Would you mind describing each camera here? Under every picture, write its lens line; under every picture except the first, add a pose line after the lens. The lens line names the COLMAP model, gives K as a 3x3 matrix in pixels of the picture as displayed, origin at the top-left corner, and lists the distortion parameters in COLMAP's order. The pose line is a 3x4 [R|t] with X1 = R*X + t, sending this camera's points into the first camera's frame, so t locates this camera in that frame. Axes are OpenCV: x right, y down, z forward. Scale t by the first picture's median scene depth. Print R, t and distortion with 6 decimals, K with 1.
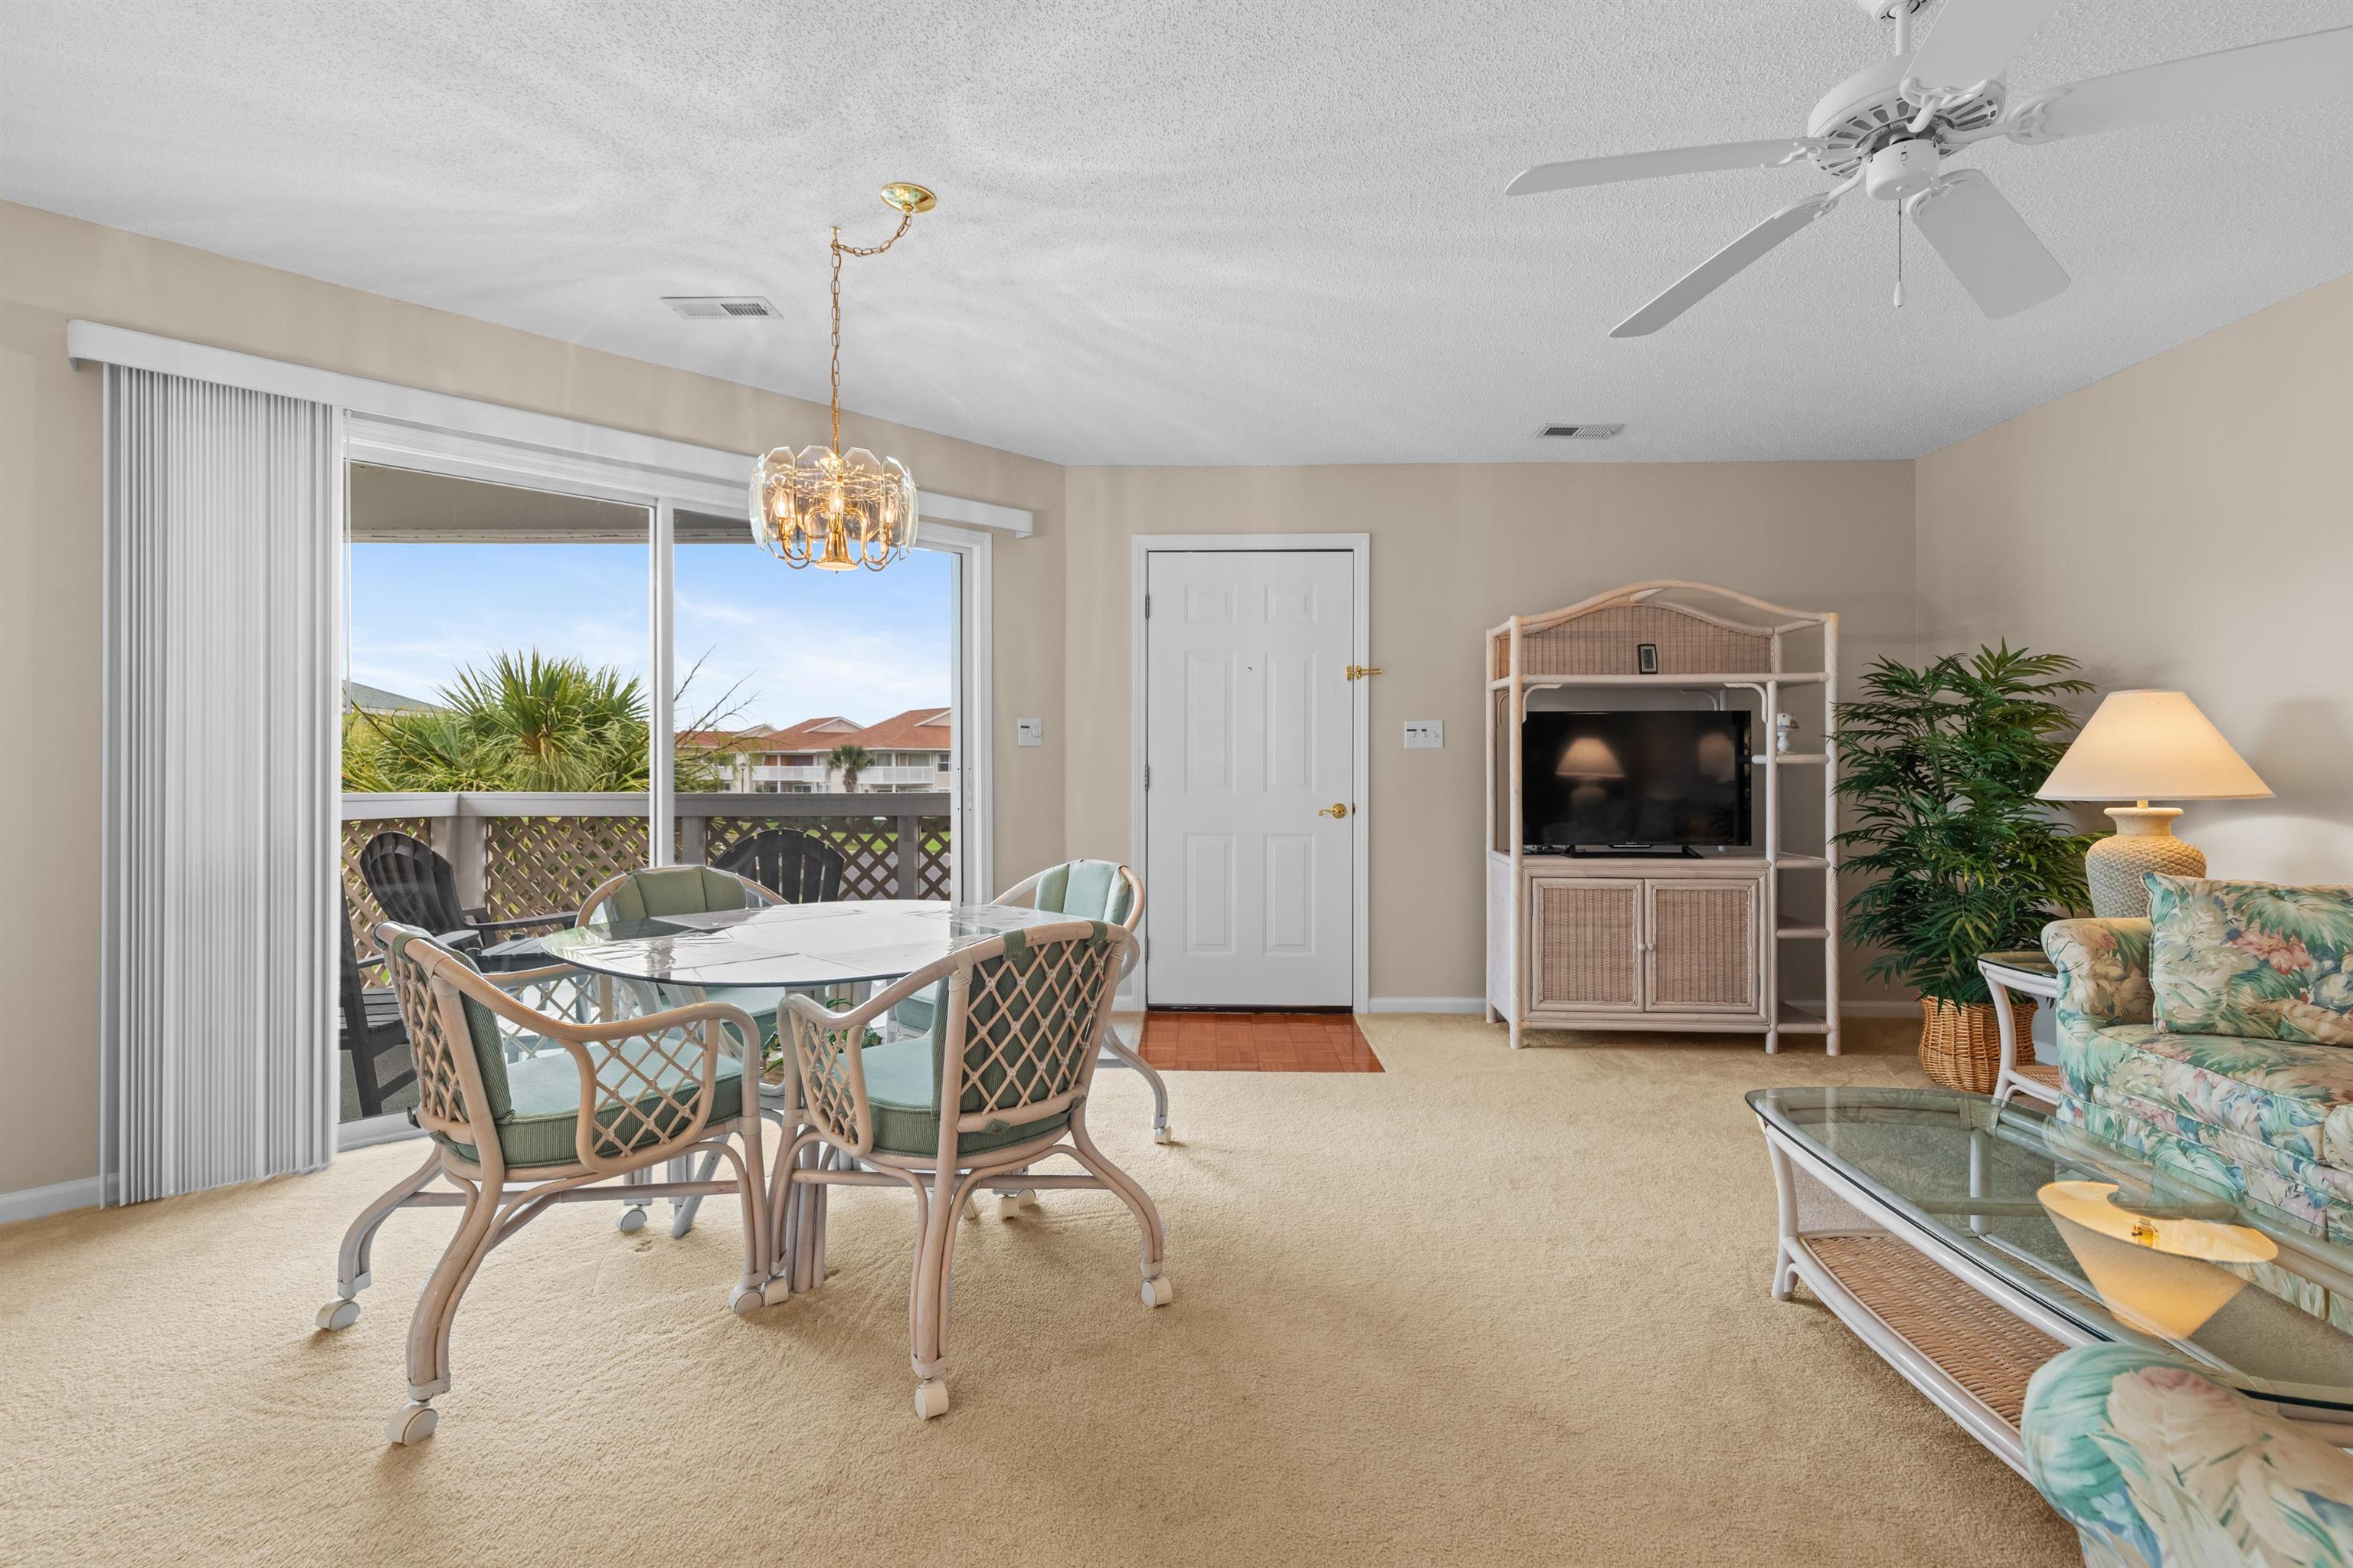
lens RADIAL K [[1069.4, 0, 1183.5], [0, 1069.4, 754.1], [0, 0, 1]] dist [0.012916, -0.004158]
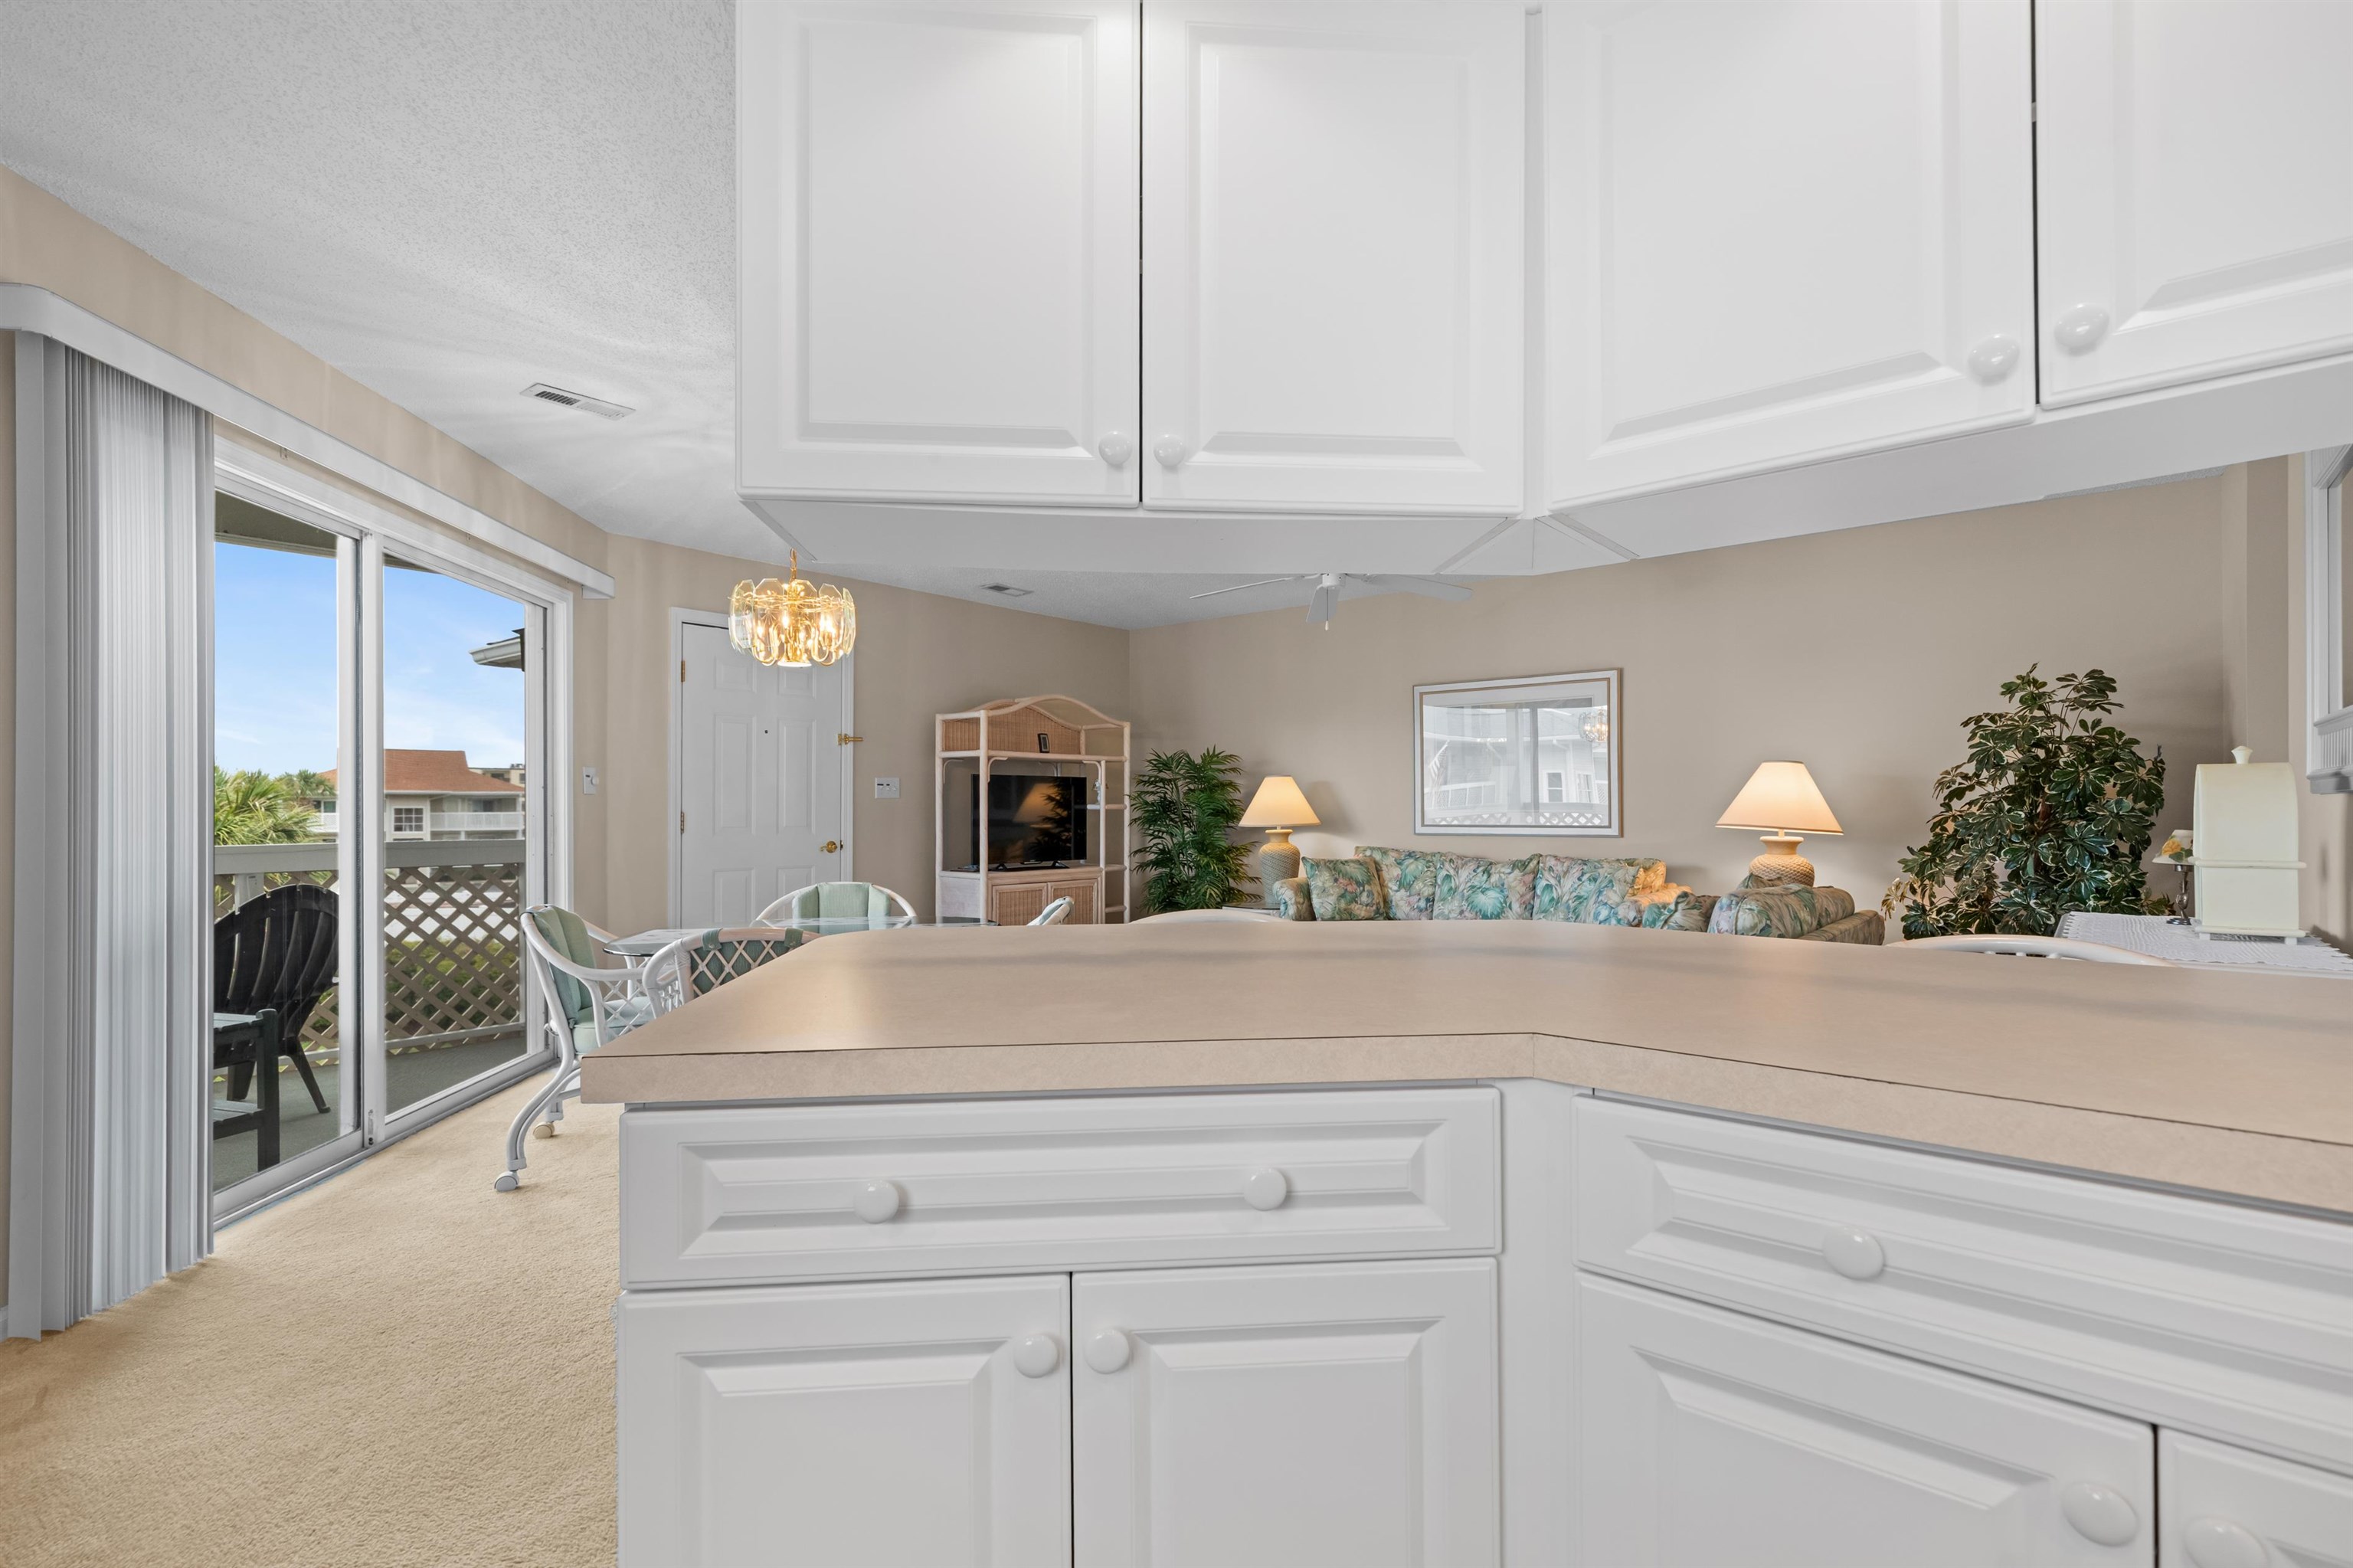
lens RADIAL K [[1091.8, 0, 1166.9], [0, 1091.8, 799.4], [0, 0, 1]] dist [0.001157, 0.000066]
pose [[0.625295, 0.005727, 0.780368, -0.781939], [-0.006038, 0.999979, -0.002501, -0.003362], [-0.780365, -0.003148, 0.625316, -0.156433]]
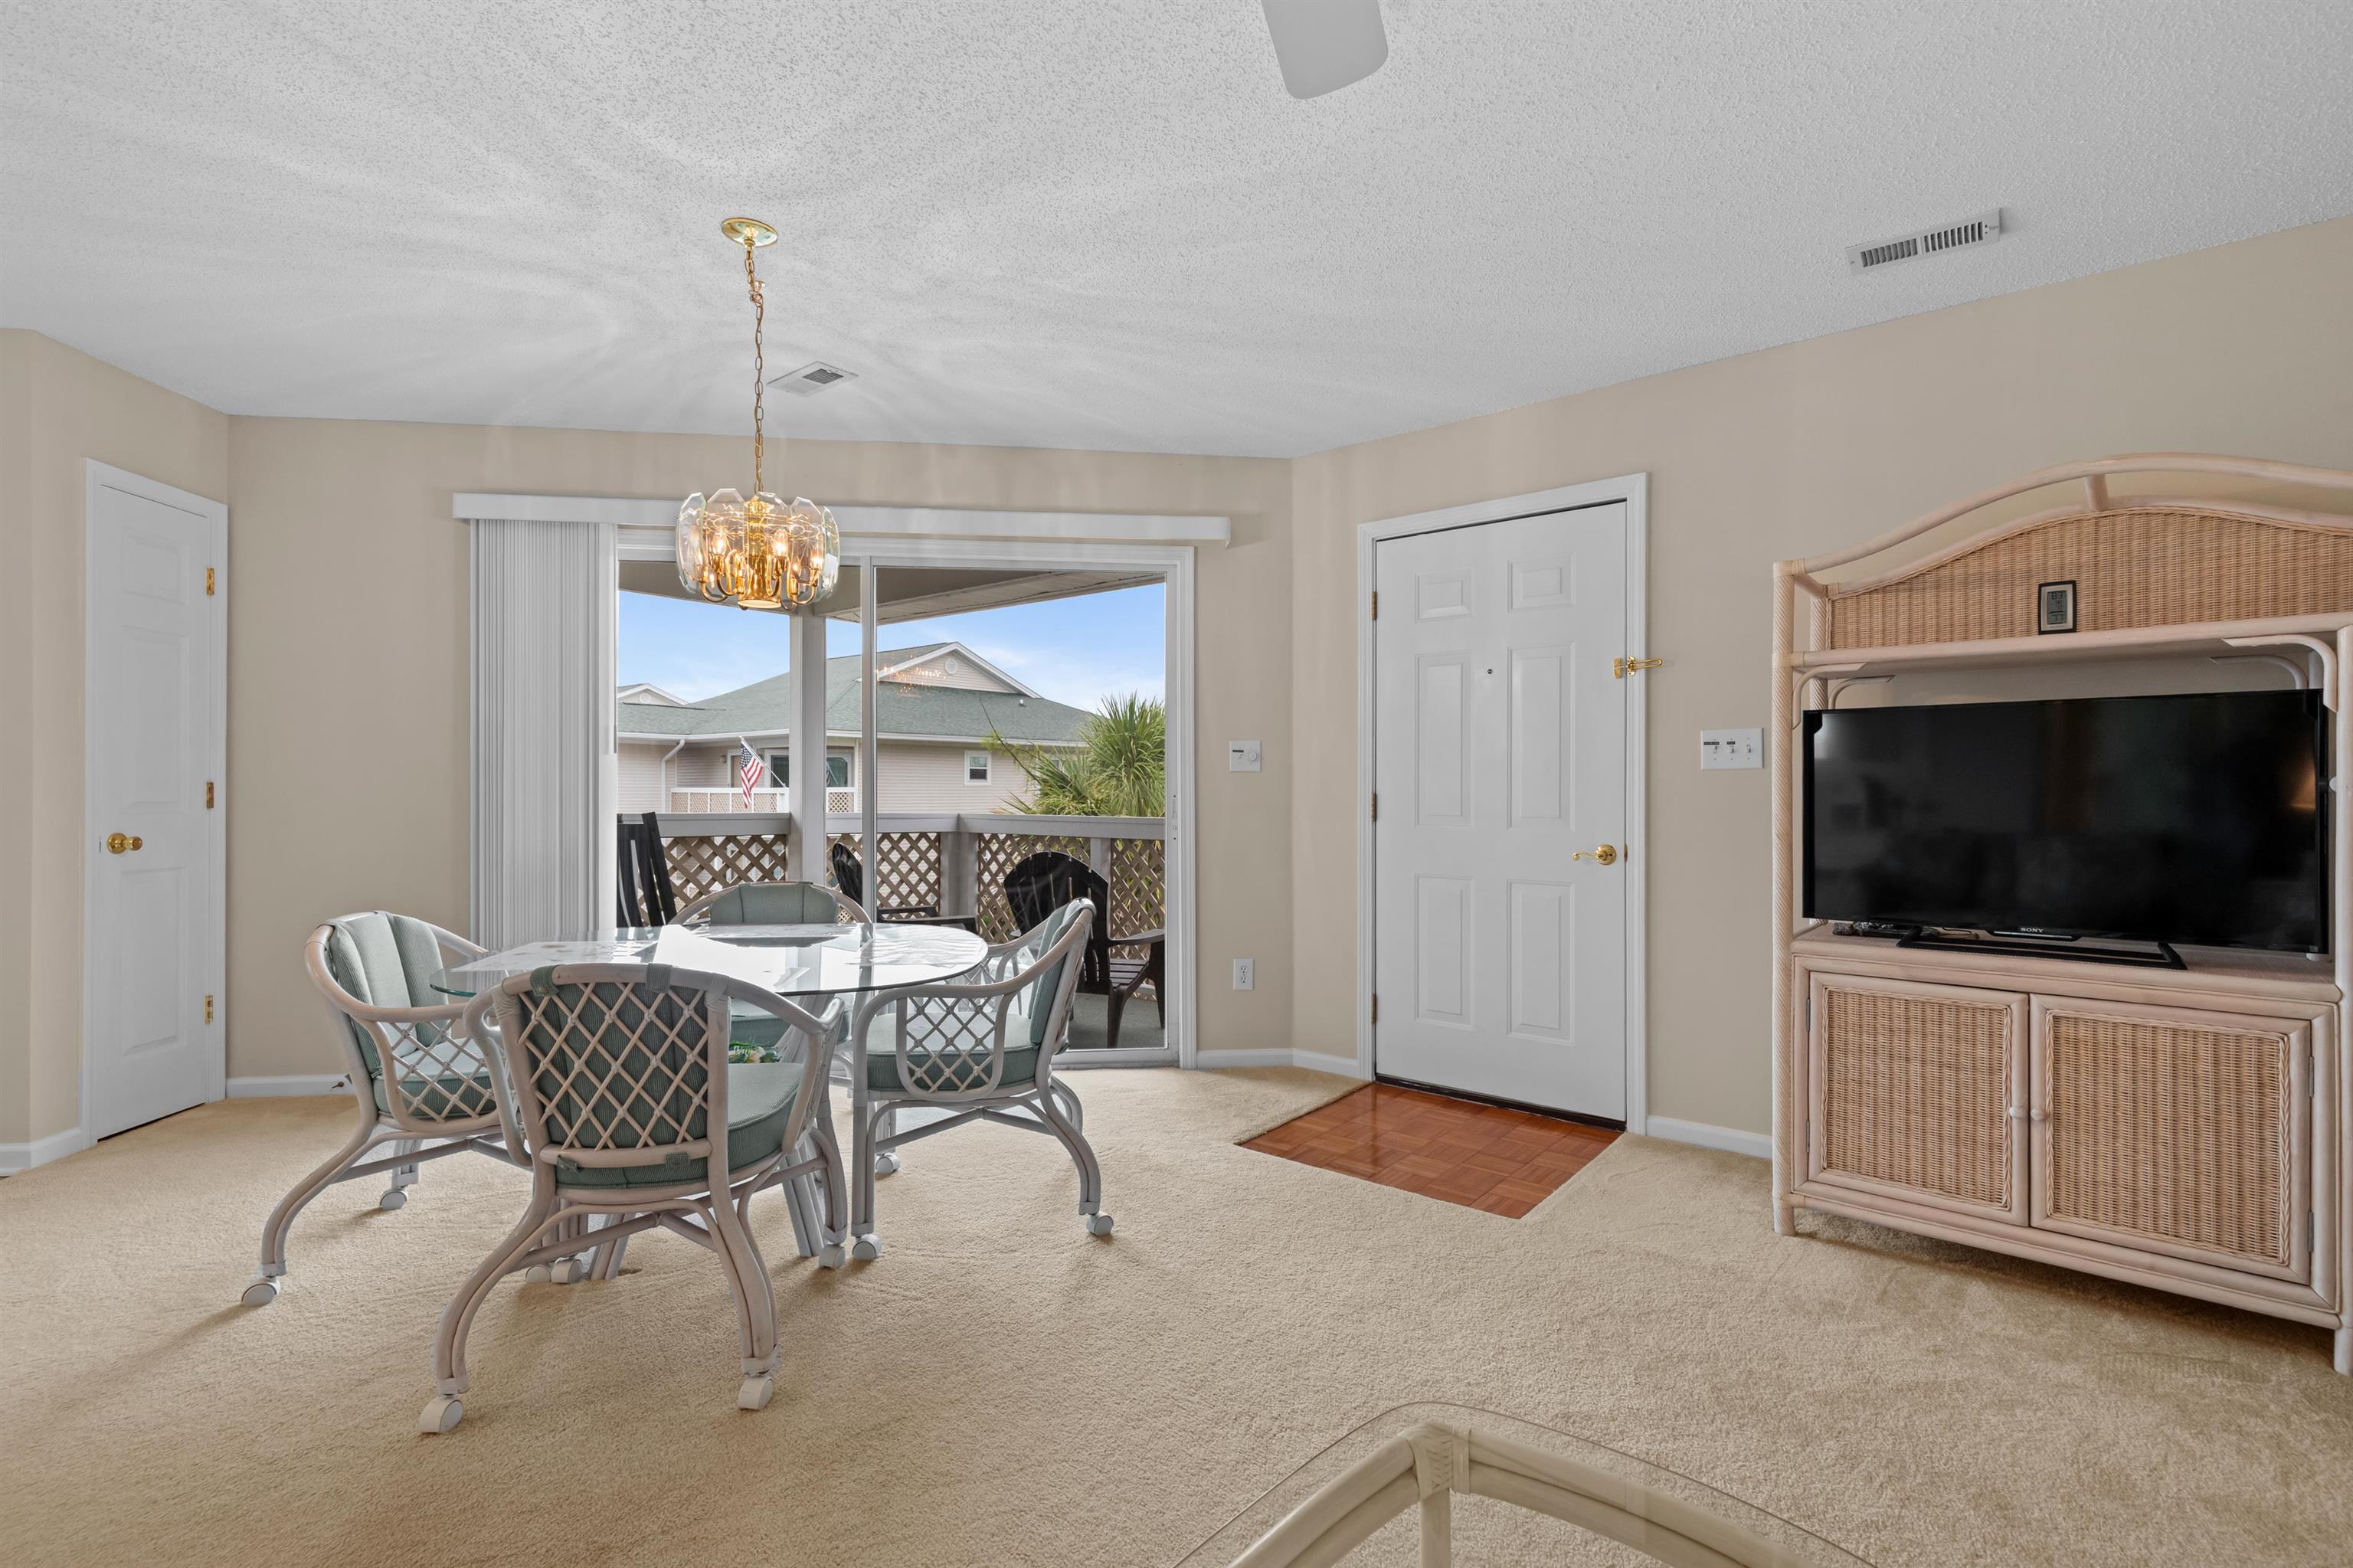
lens RADIAL K [[1056.5, 0, 1173.7], [0, 1056.5, 778.6], [0, 0, 1]] dist [0.004265, -0.000172]
pose [[0.794948, -0.005086, -0.606656, 0.444251], [0.004229, 0.999987, -0.002842, 0.001777], [0.606663, -0.000306, 0.794959, 0.298067]]
